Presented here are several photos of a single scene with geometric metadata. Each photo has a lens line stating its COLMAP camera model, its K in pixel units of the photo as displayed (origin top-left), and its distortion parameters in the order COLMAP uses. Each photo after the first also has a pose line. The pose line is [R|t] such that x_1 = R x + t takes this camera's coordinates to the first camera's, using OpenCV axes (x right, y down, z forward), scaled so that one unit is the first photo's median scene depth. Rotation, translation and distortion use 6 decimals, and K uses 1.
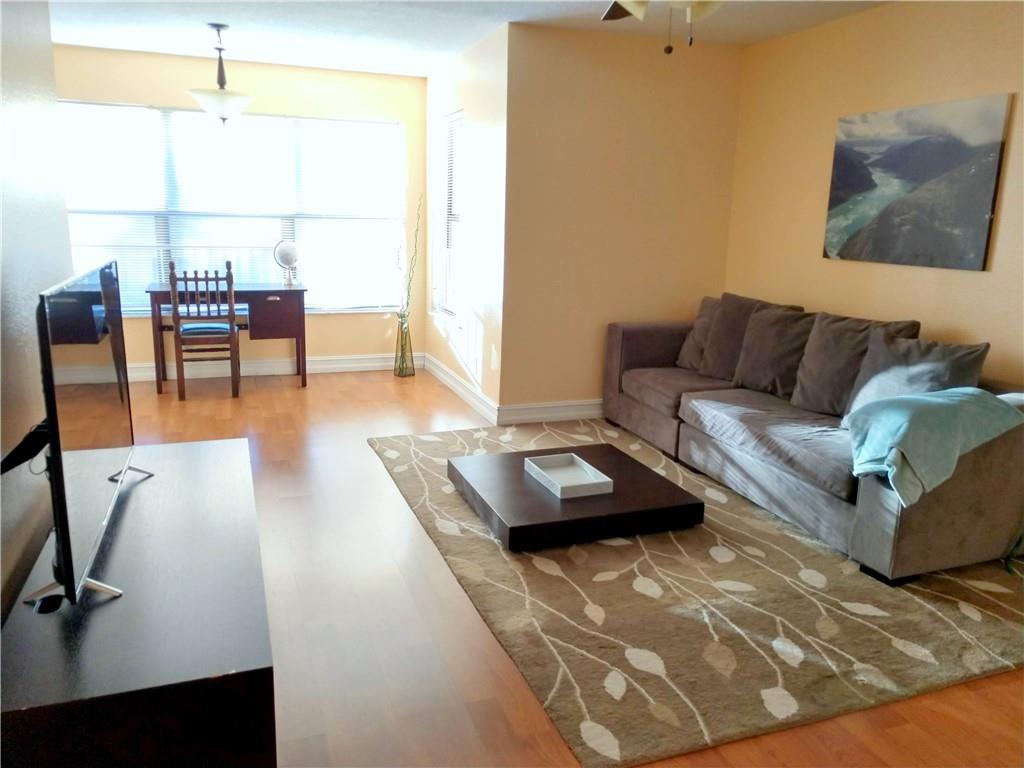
lens RADIAL K [[786.2, 0, 505.4], [0, 786.2, 385.2], [0, 0, 1]] dist [0.008652, 0.020290]
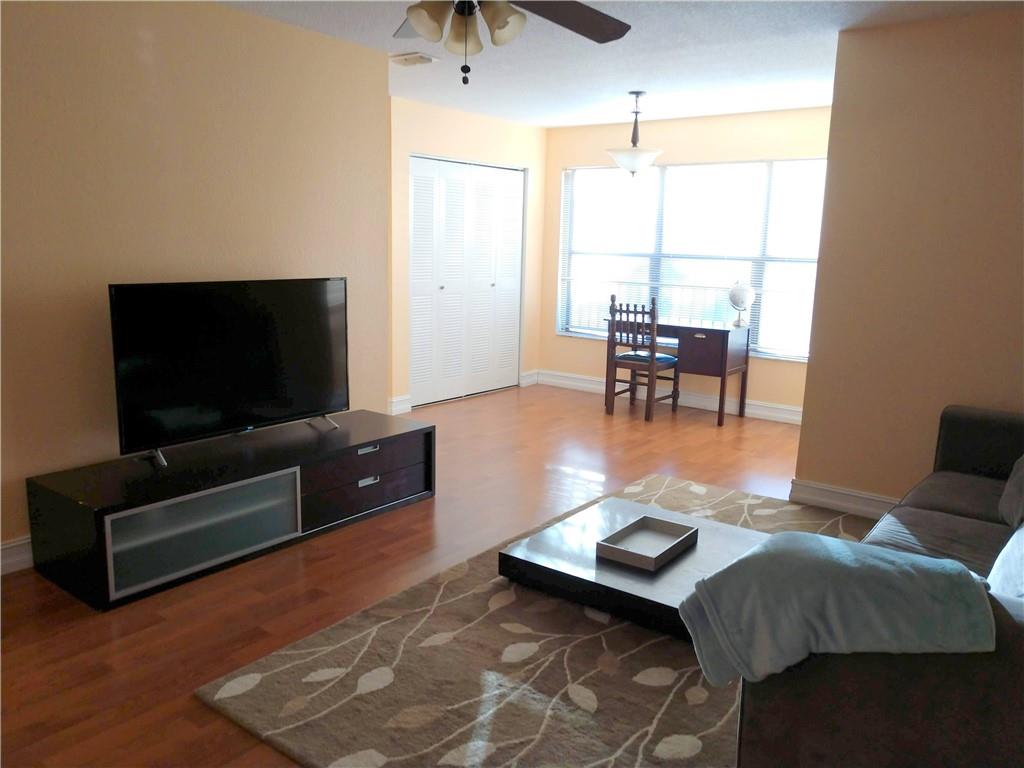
lens RADIAL K [[786.2, 0, 506.1], [0, 786.2, 380.3], [0, 0, 1]] dist [0.008652, 0.020290]
pose [[0.534726, 0.138547, -0.833590, 0.483137], [-0.195864, 0.979924, 0.037226, -0.044516], [0.822013, 0.143365, 0.551128, 0.239614]]
